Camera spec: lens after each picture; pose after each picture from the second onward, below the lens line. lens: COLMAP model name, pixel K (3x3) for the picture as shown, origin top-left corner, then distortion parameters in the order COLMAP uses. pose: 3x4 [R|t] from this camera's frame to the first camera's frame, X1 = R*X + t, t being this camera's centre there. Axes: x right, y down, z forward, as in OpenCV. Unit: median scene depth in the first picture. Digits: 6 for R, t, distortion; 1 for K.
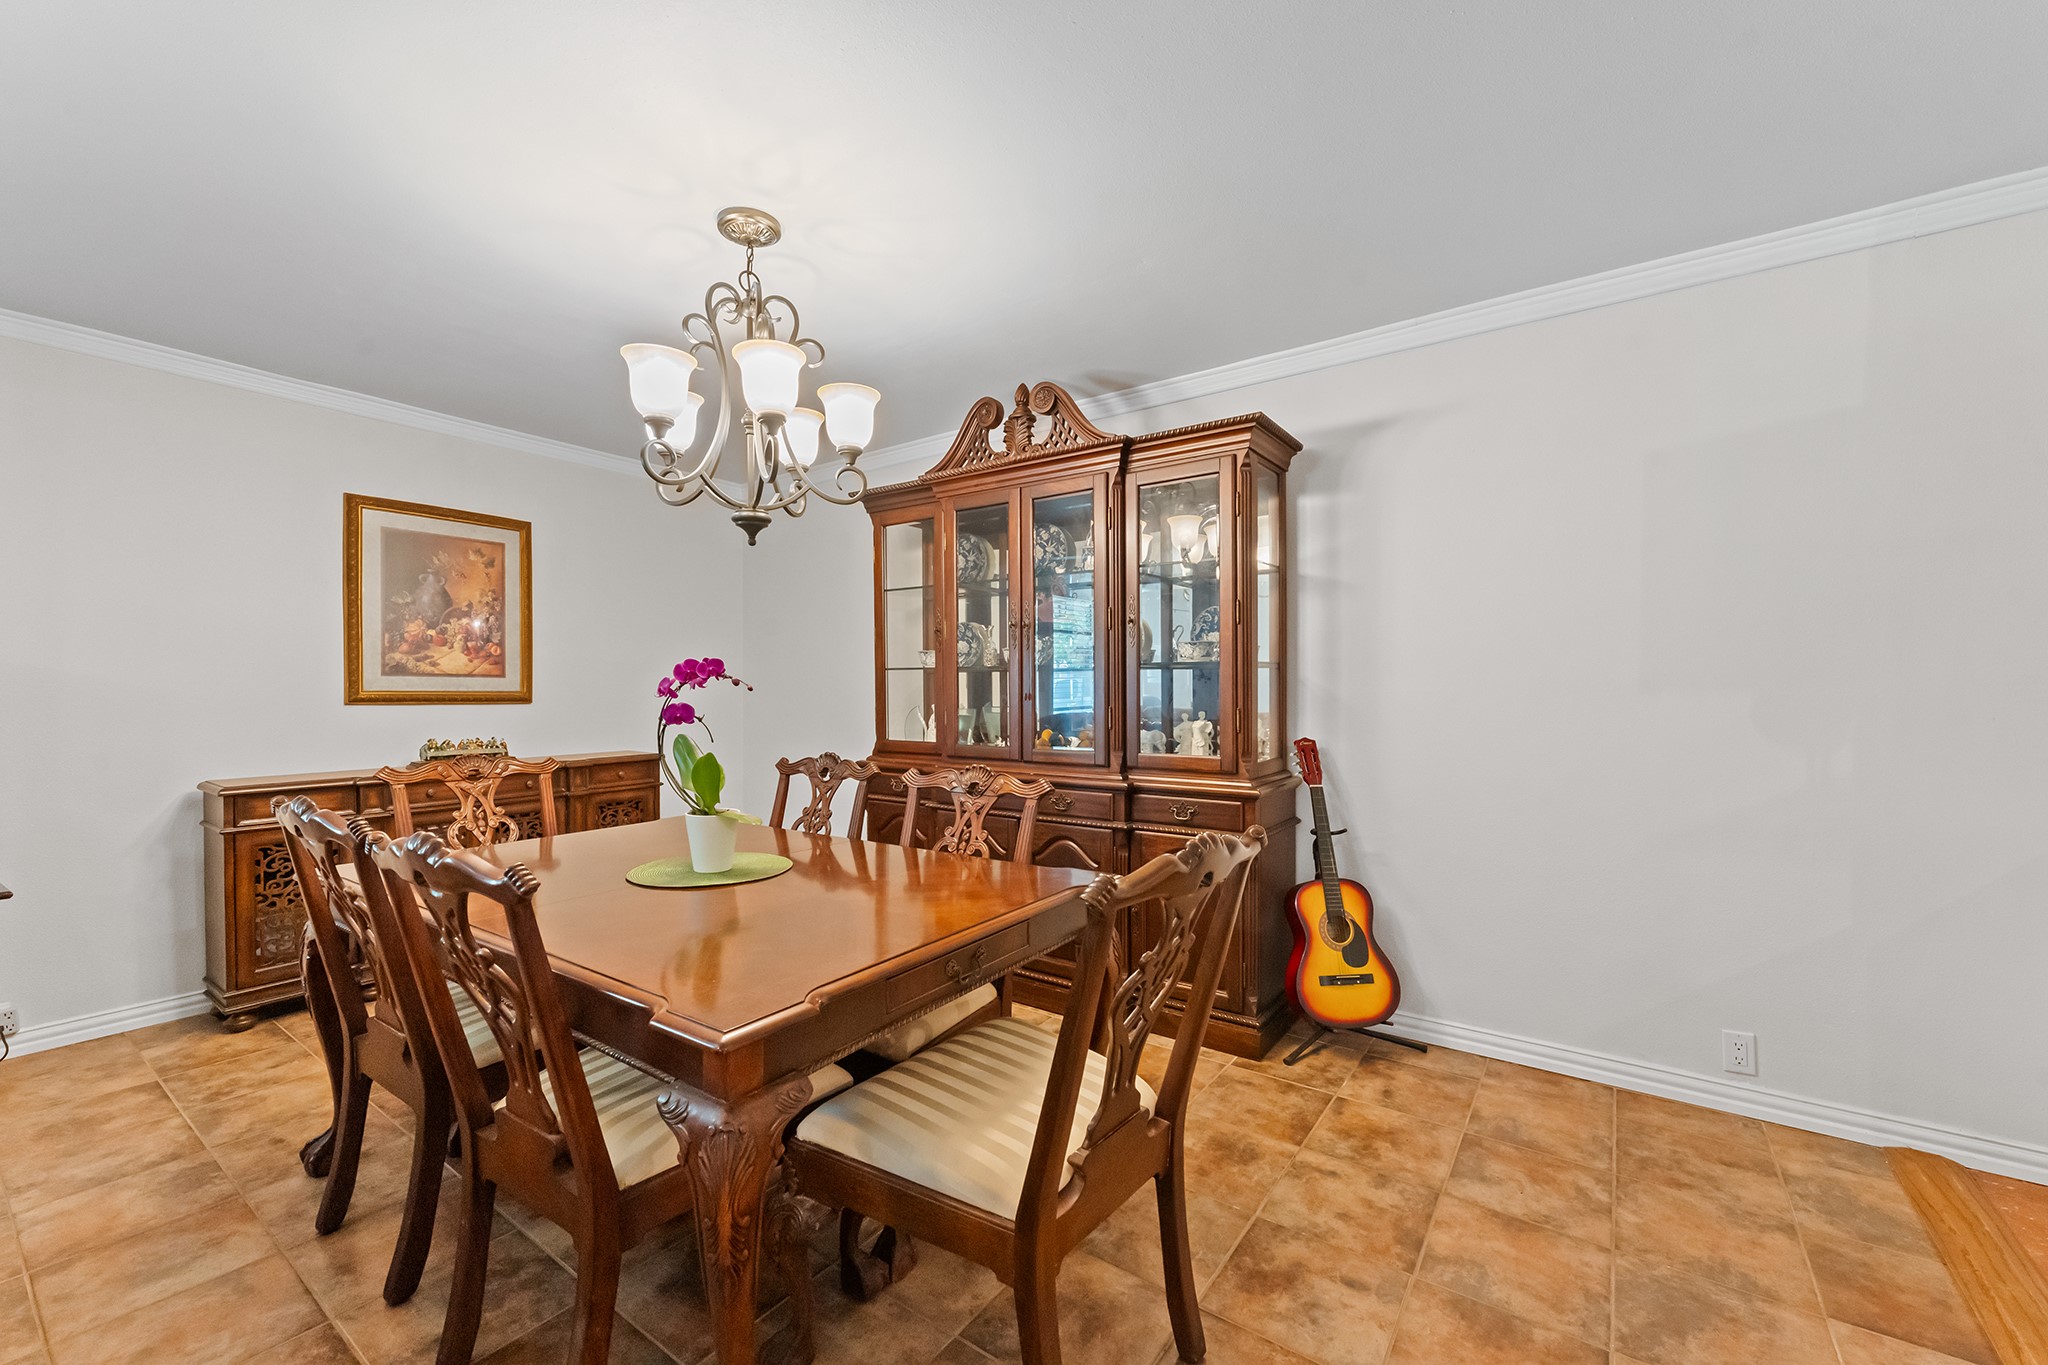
lens RADIAL K [[822.6, 0, 1029.3], [0, 822.6, 691.1], [0, 0, 1]] dist [0.000358, -0.000169]
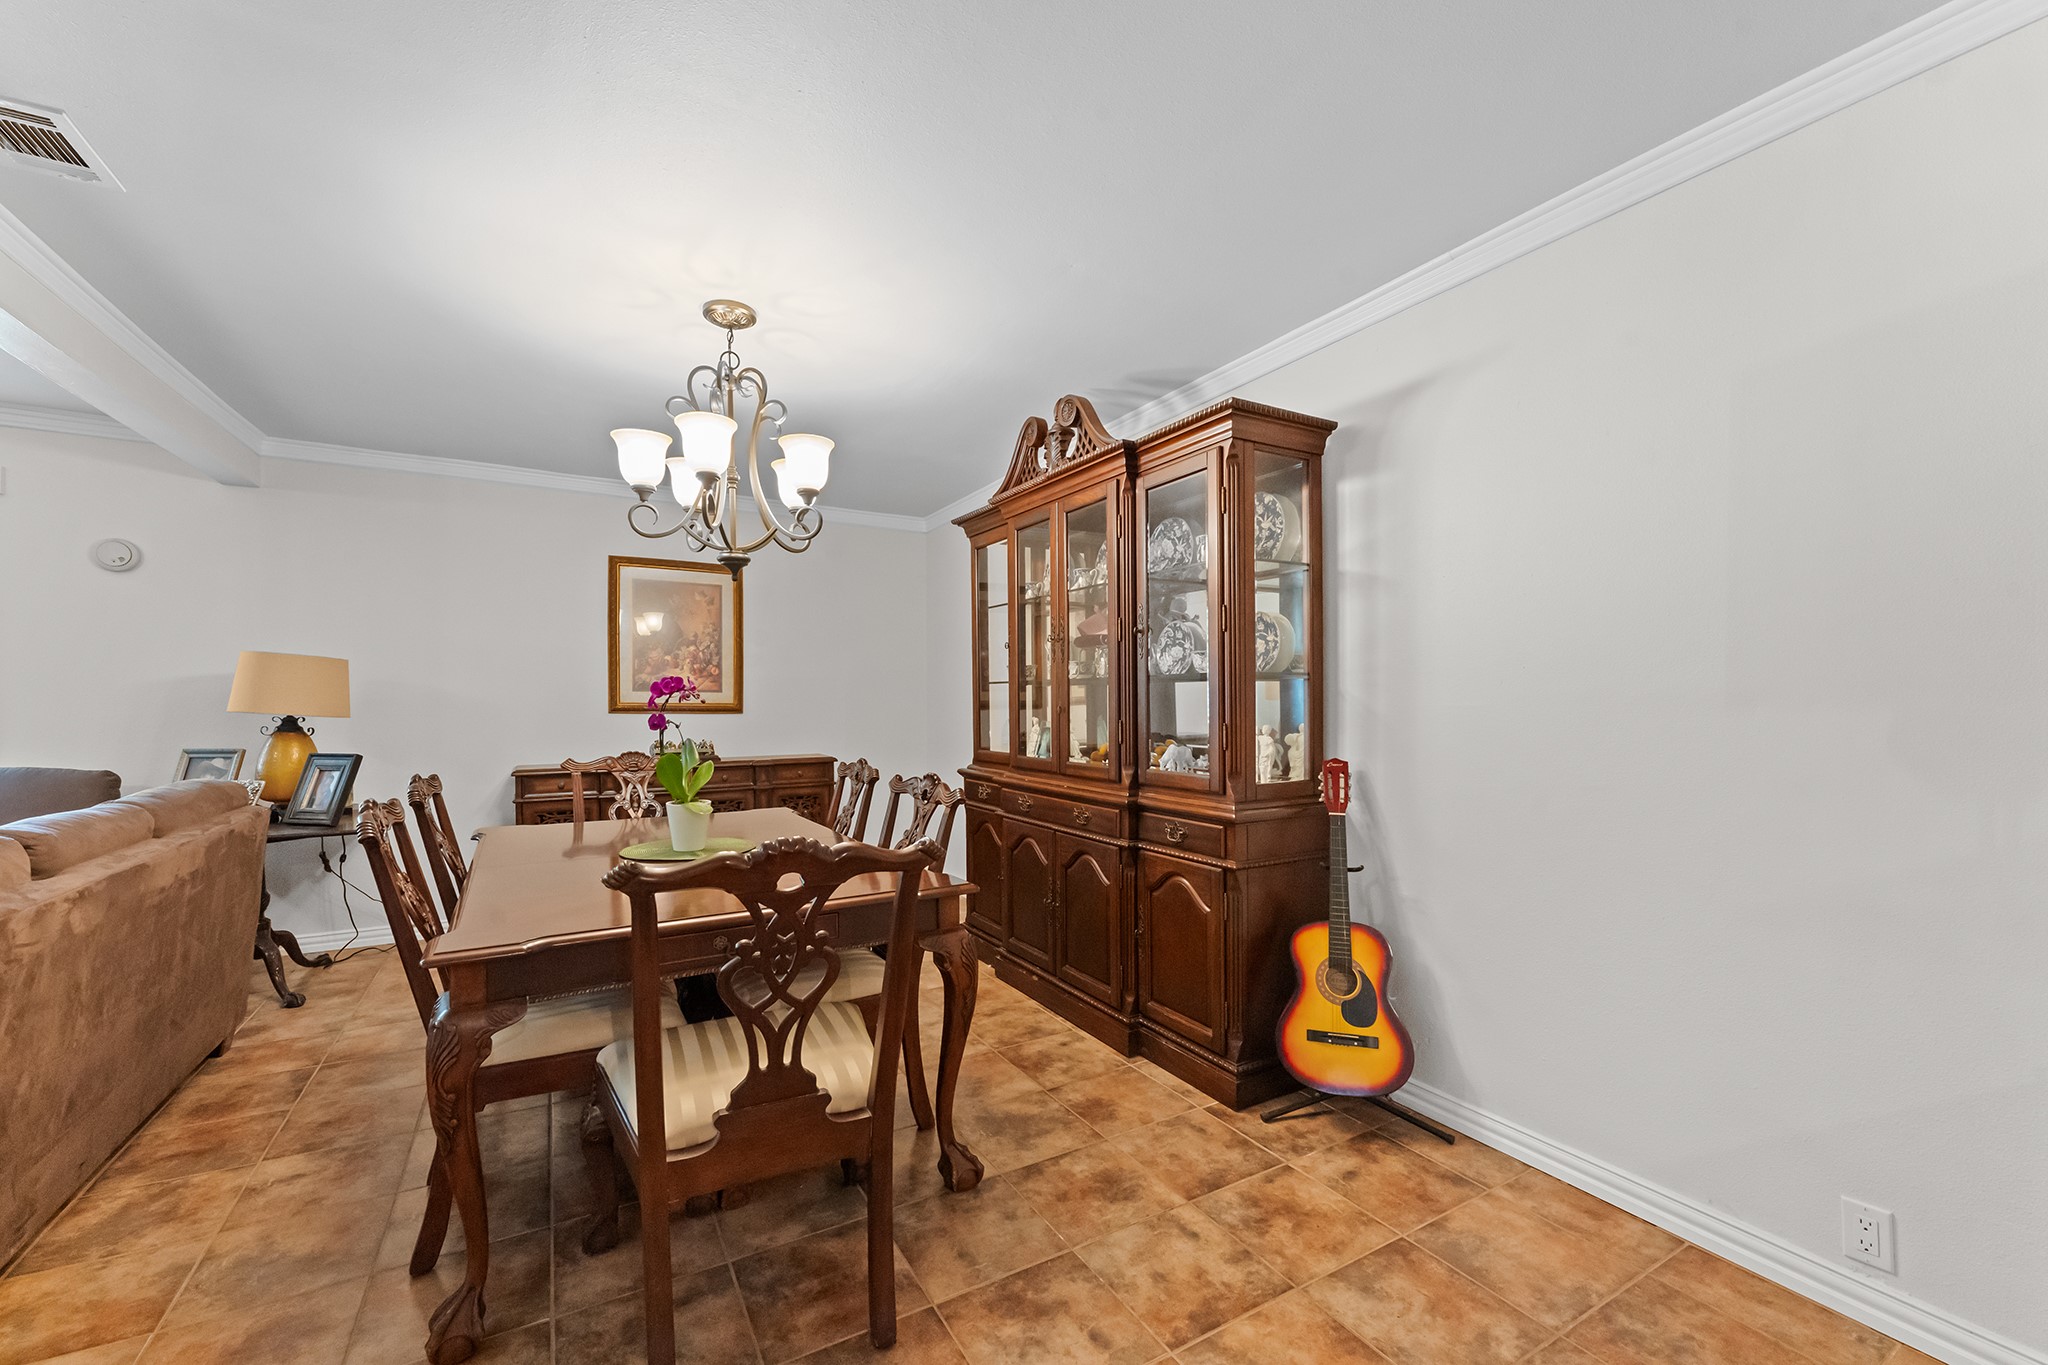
lens RADIAL K [[828.2, 0, 1018.8], [0, 828.2, 709.1], [0, 0, 1]] dist [-0.000668, -0.000206]
pose [[0.907199, 0.004812, -0.420674, 0.415455], [-0.002266, 0.999976, 0.006551, -0.000488], [0.420696, -0.004989, 0.907188, 0.065781]]
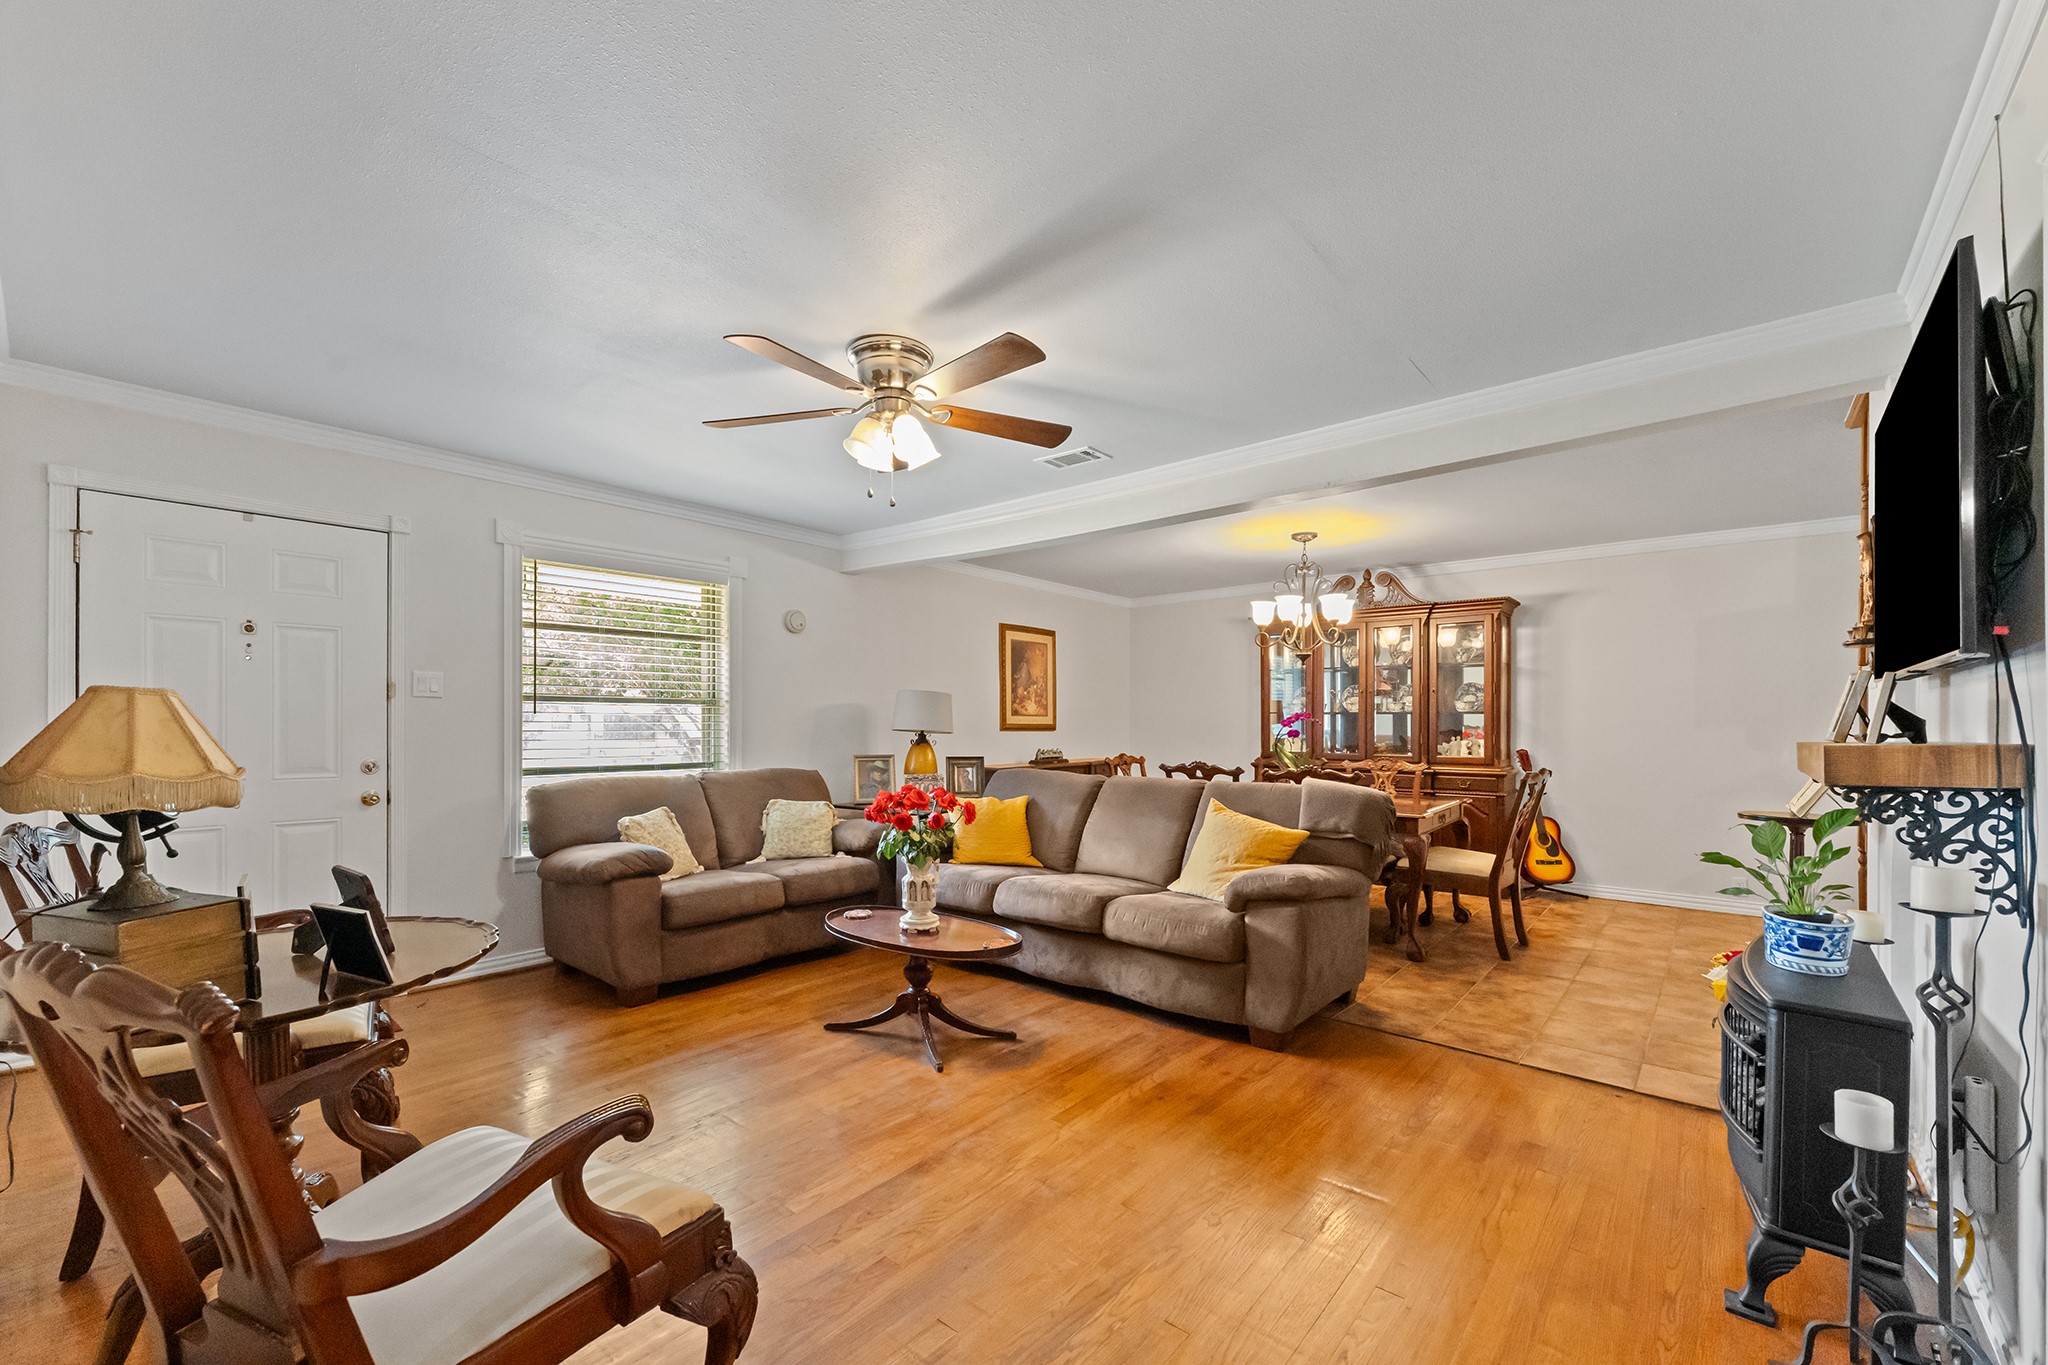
lens RADIAL K [[820.8, 0, 1023.9], [0, 820.8, 722.3], [0, 0, 1]] dist [-0.001792, -0.000181]
pose [[0.995824, 0.003410, -0.091234, -0.719231], [-0.003467, 0.999994, -0.000463, -0.003402], [0.091232, 0.000777, 0.995829, -1.146413]]
